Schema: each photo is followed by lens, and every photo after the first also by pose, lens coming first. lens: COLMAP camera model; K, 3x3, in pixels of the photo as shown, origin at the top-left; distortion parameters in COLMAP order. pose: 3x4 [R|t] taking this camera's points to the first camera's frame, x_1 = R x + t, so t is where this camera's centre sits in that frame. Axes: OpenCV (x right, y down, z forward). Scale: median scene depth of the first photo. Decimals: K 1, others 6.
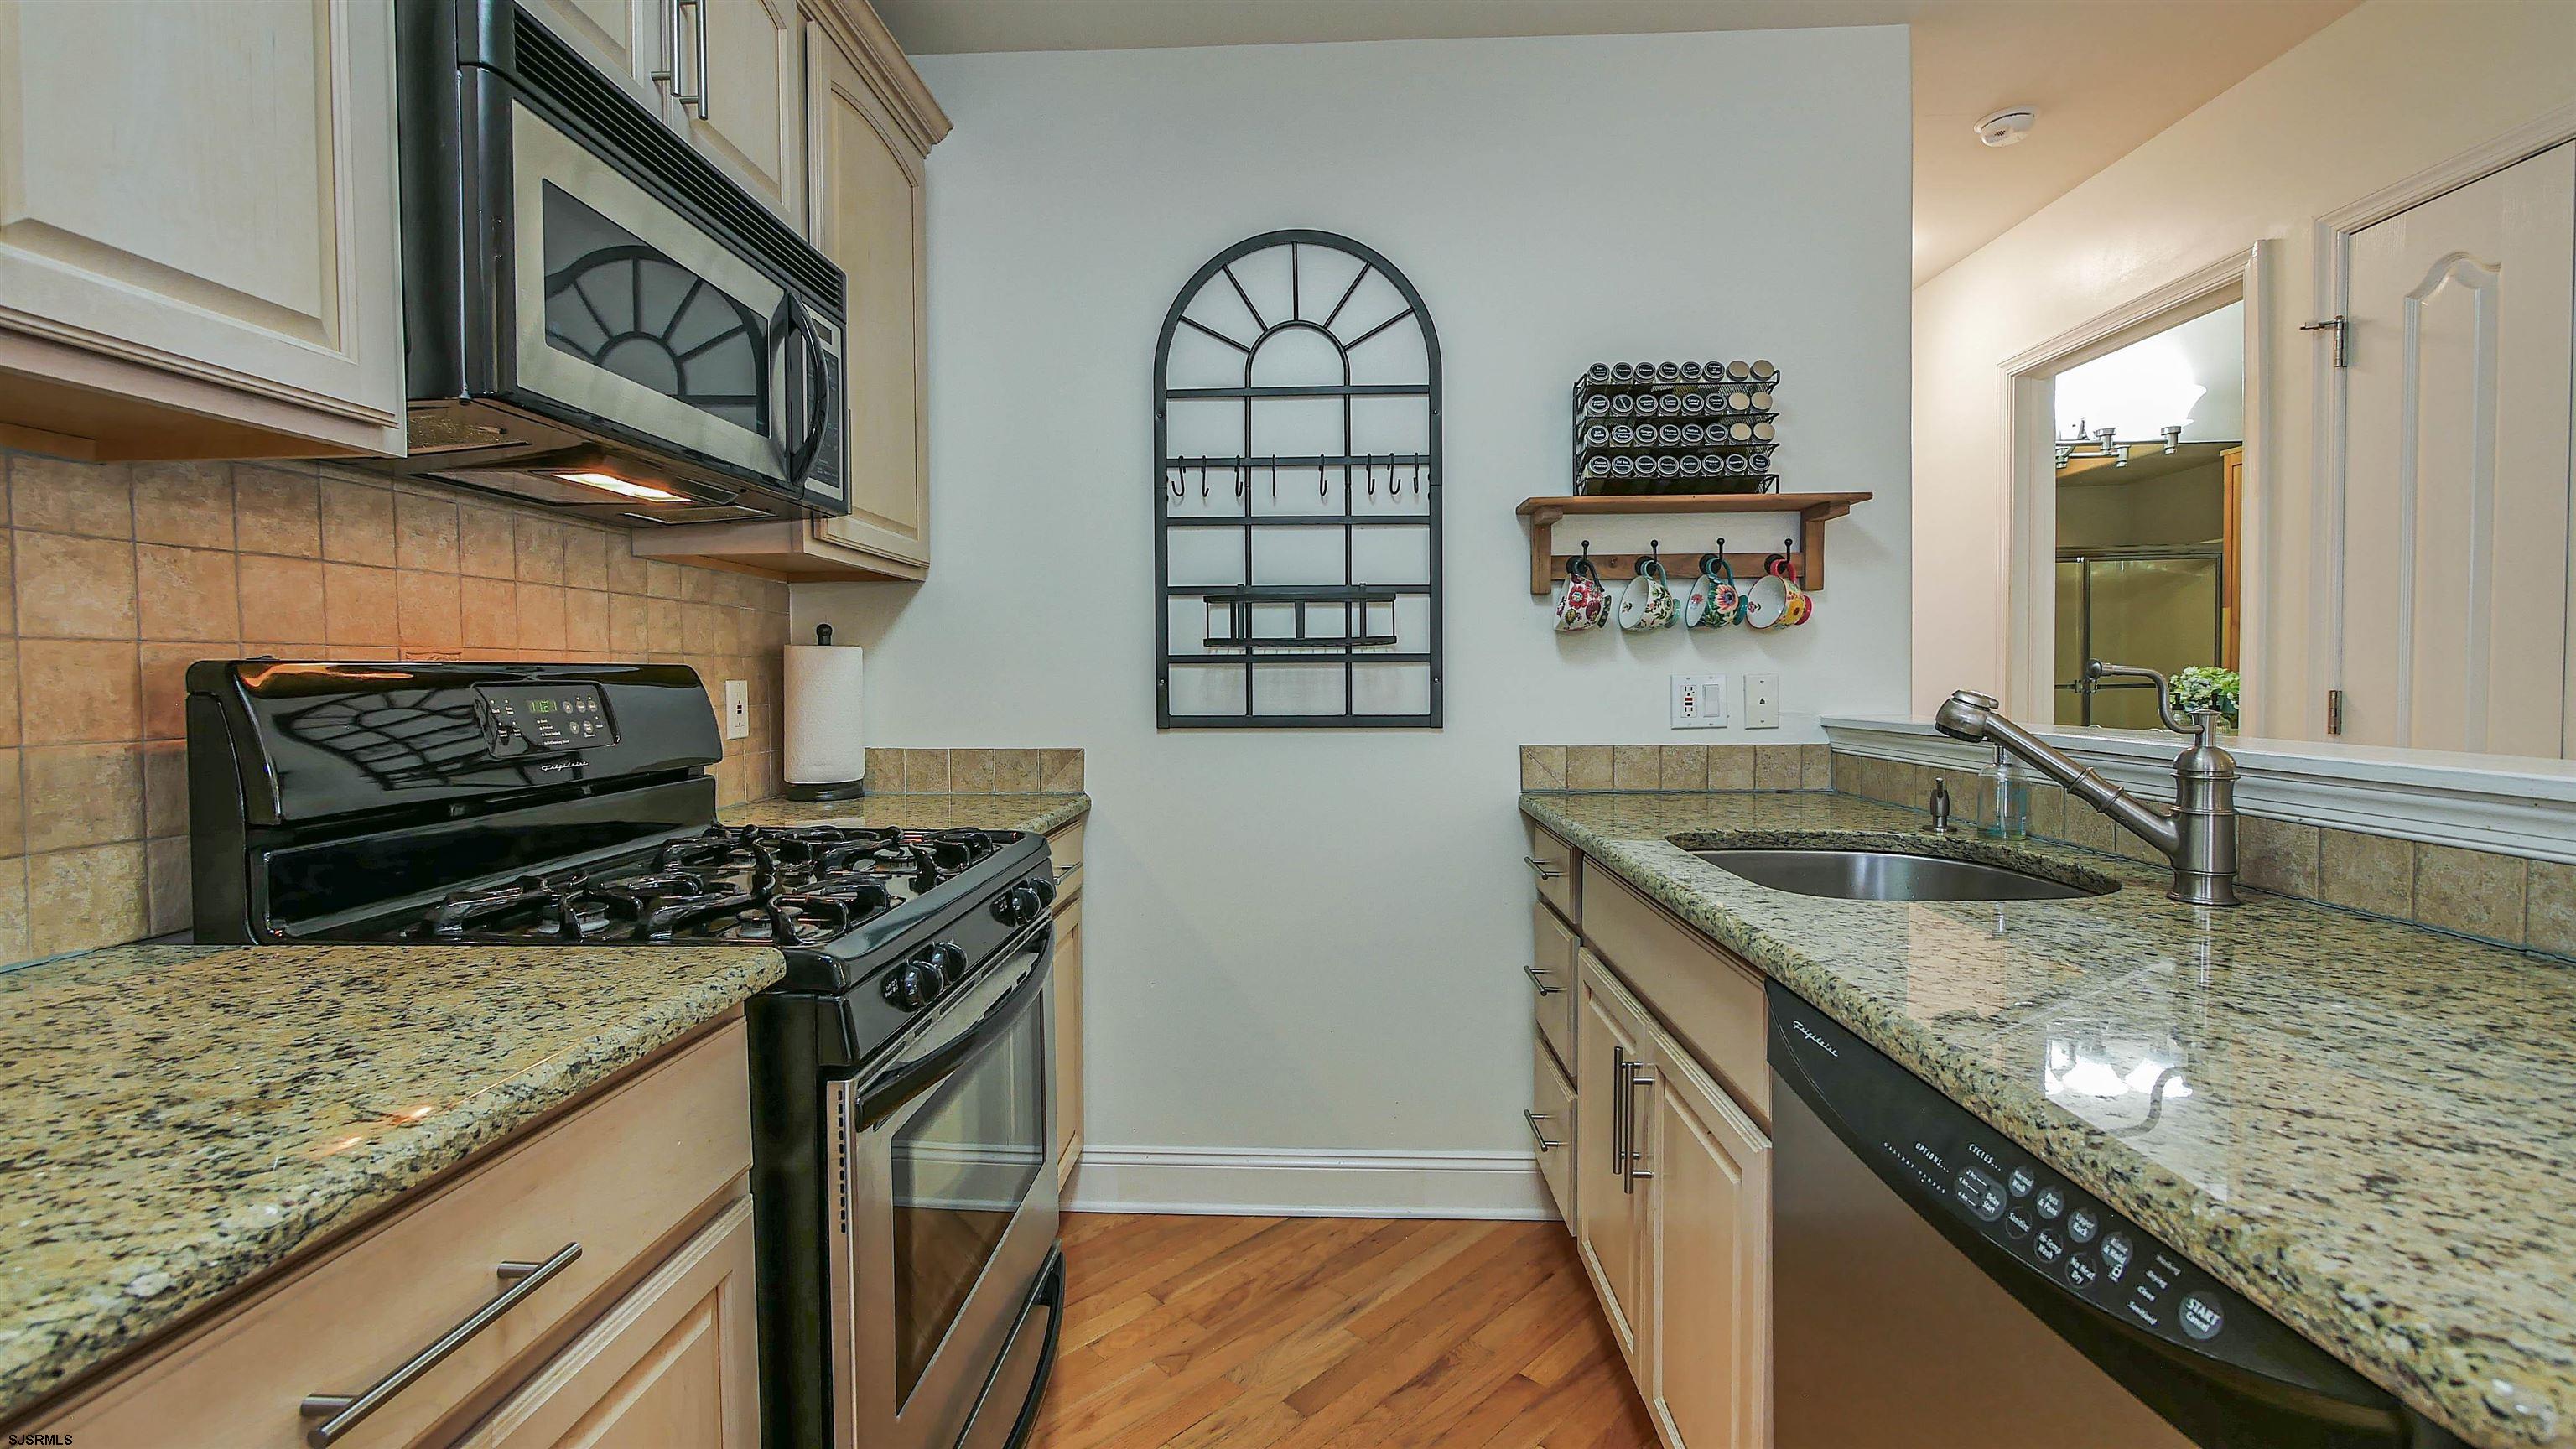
lens RADIAL K [[1058.1, 0, 1283.3], [0, 1058.1, 706.0], [0, 0, 1]] dist [-0.007259, 0.000666]
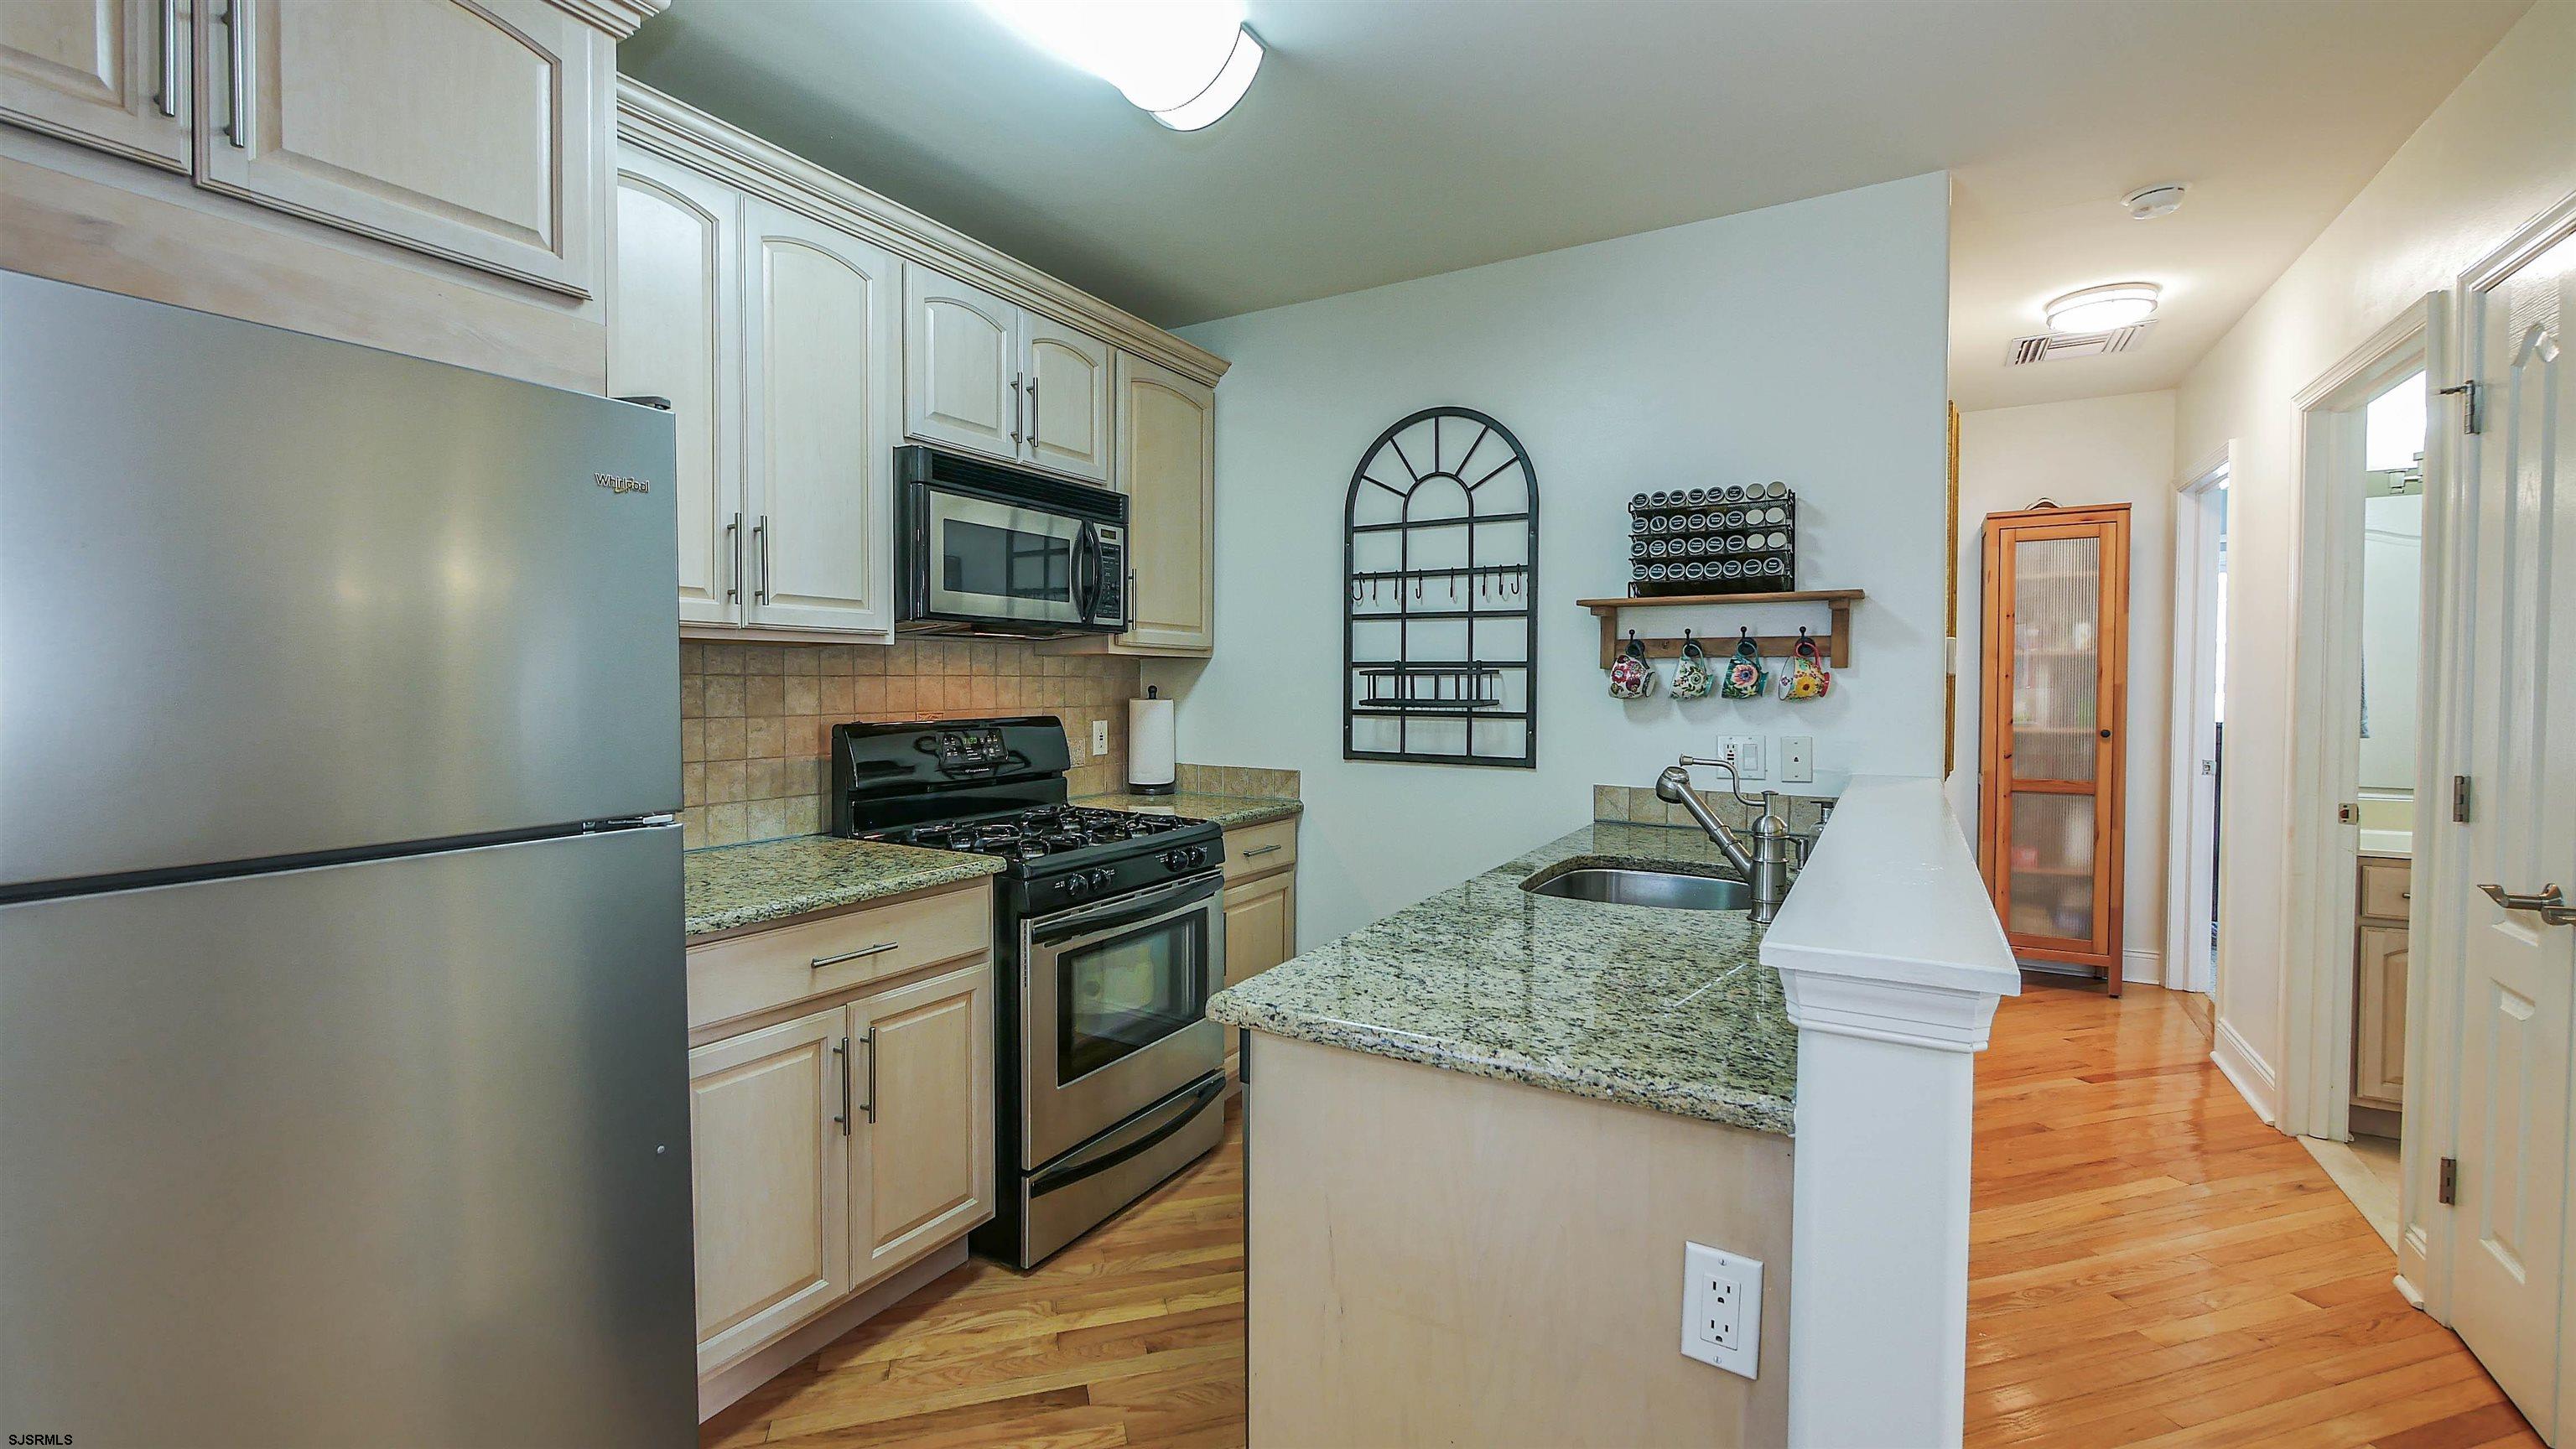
lens RADIAL K [[1058.1, 0, 1280.1], [0, 1058.1, 715.0], [0, 0, 1]] dist [-0.007259, 0.000666]
pose [[0.879017, 0.025536, -0.476107, 0.515480], [-0.023591, 0.999671, 0.010063, -0.054146], [0.476207, 0.002386, 0.879330, -0.334730]]
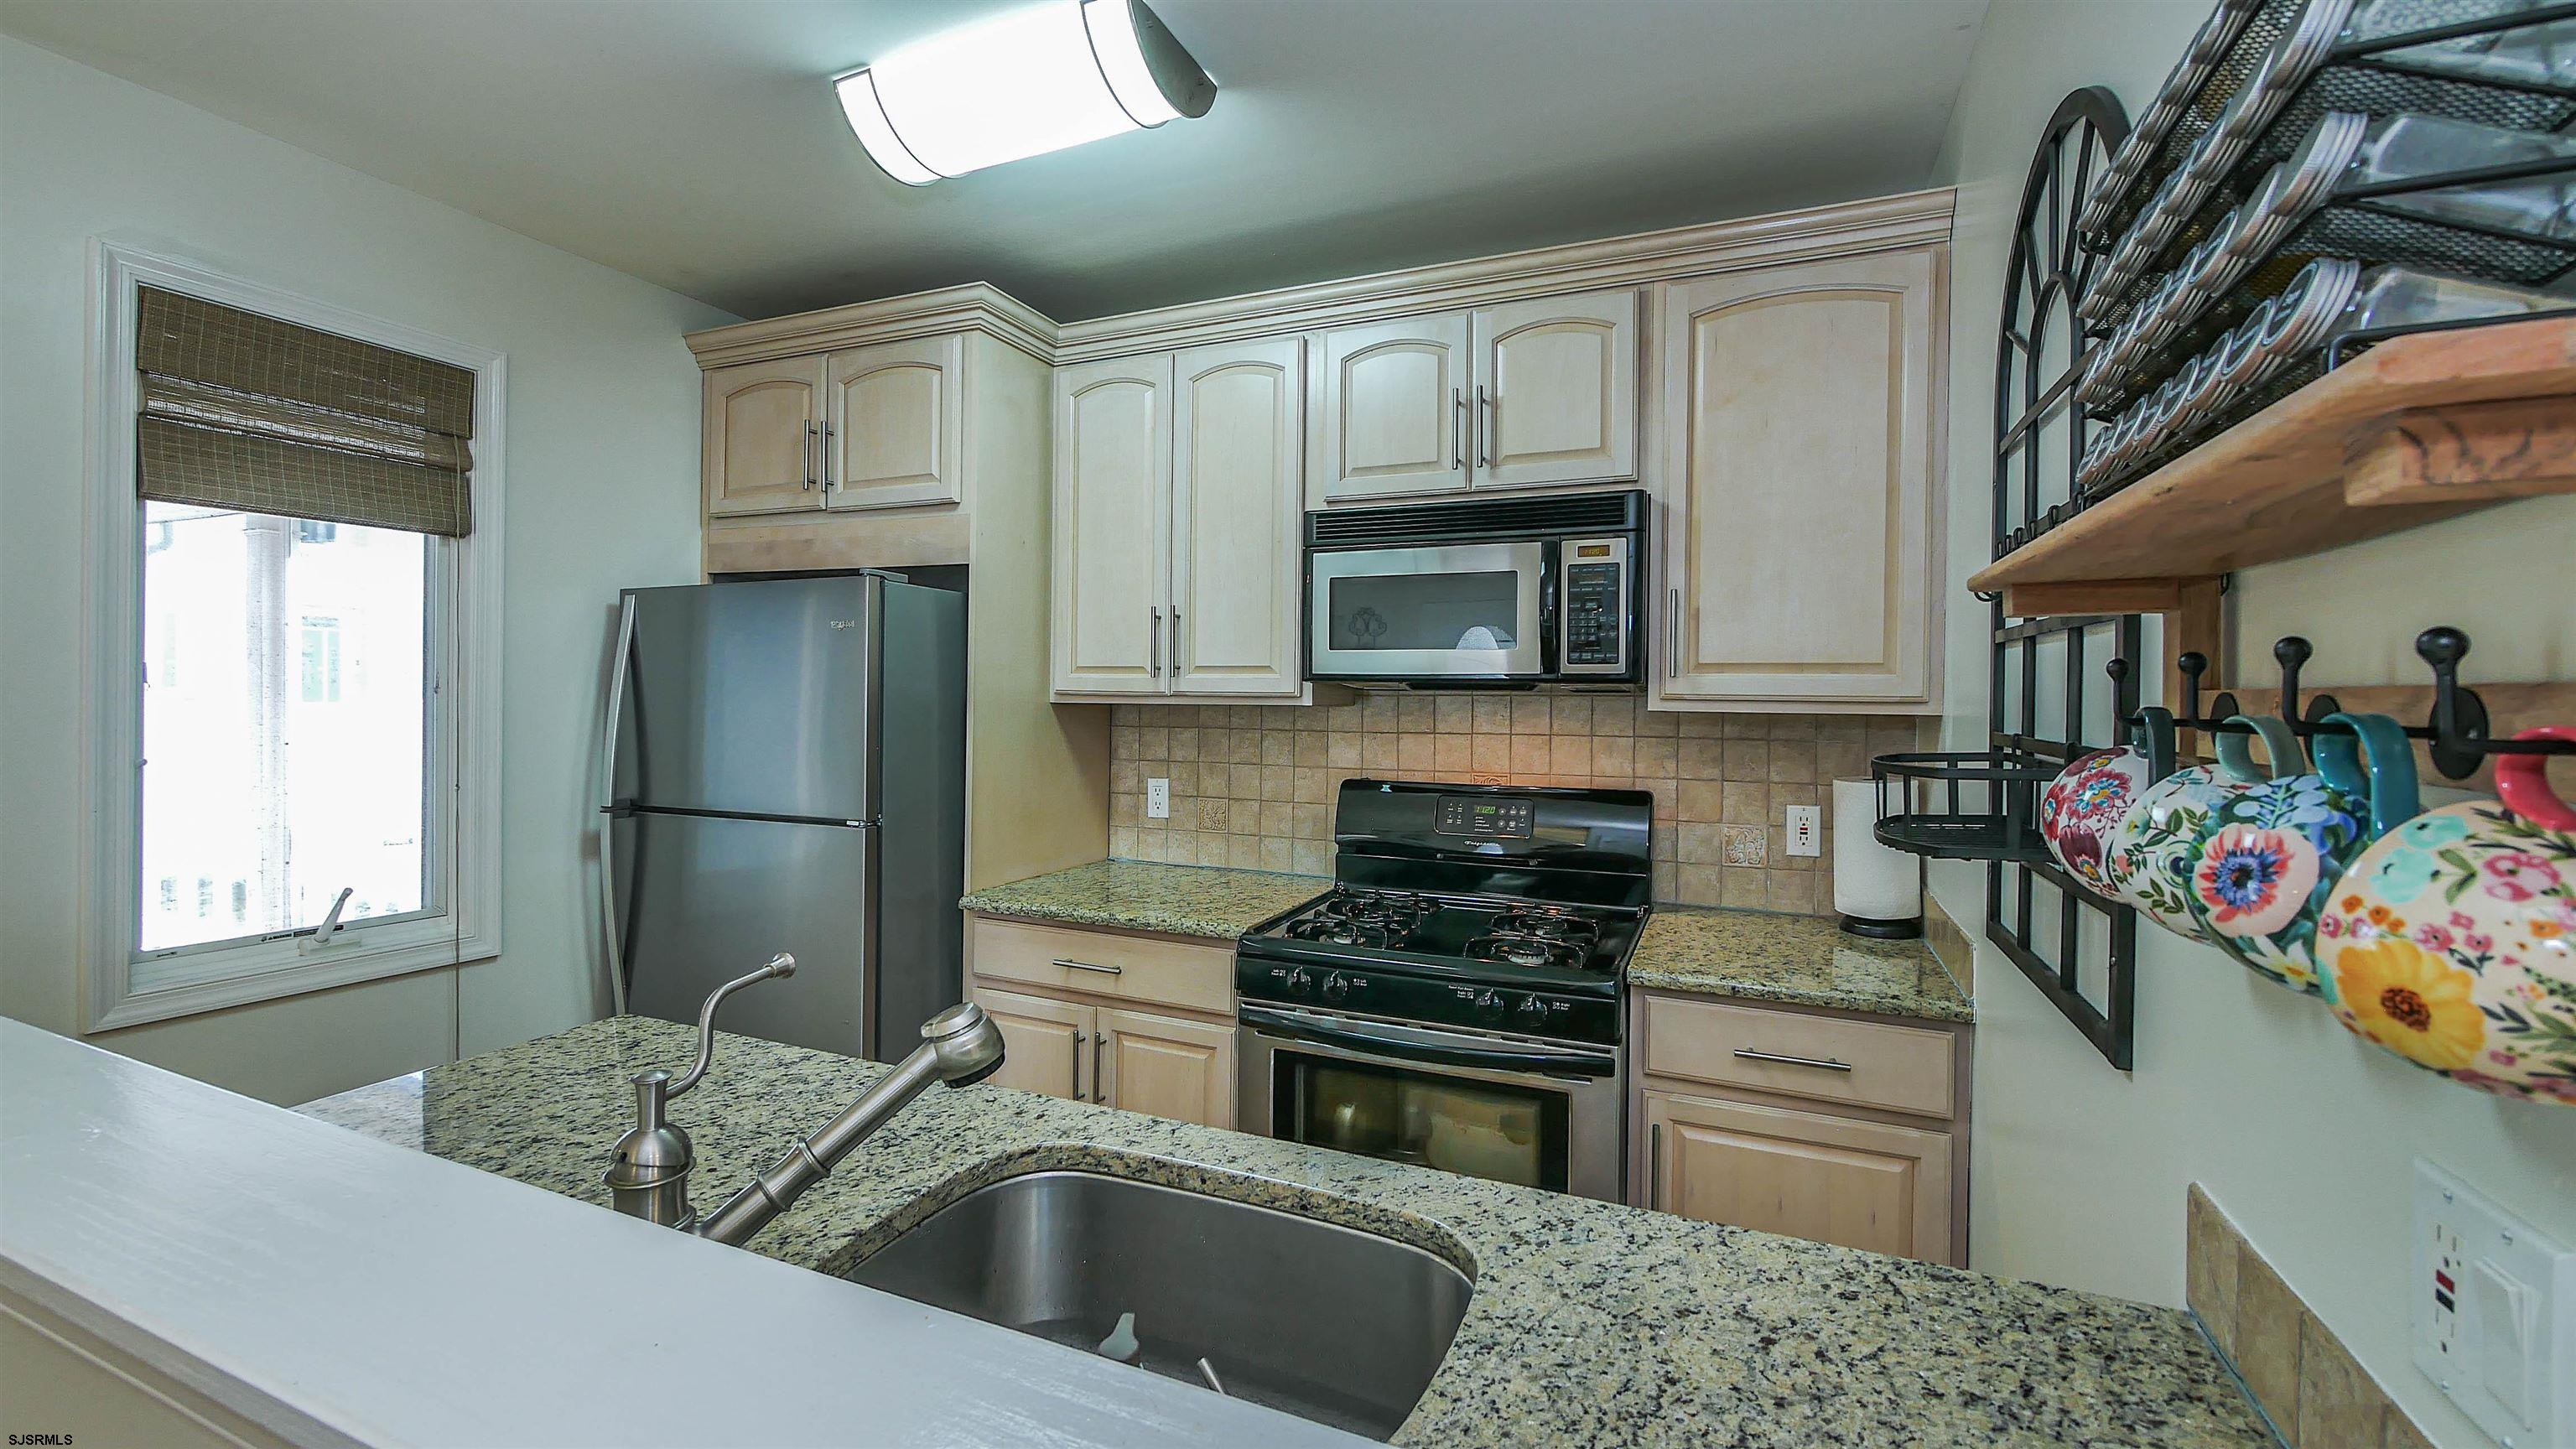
lens RADIAL K [[1058.1, 0, 1288.6], [0, 1058.1, 706.3], [0, 0, 1]] dist [-0.007259, 0.000666]
pose [[-0.362522, 0.012378, -0.931893, 0.713307], [-0.033274, 0.999102, 0.026214, -0.136049], [0.931381, 0.040511, -0.361785, 0.851022]]
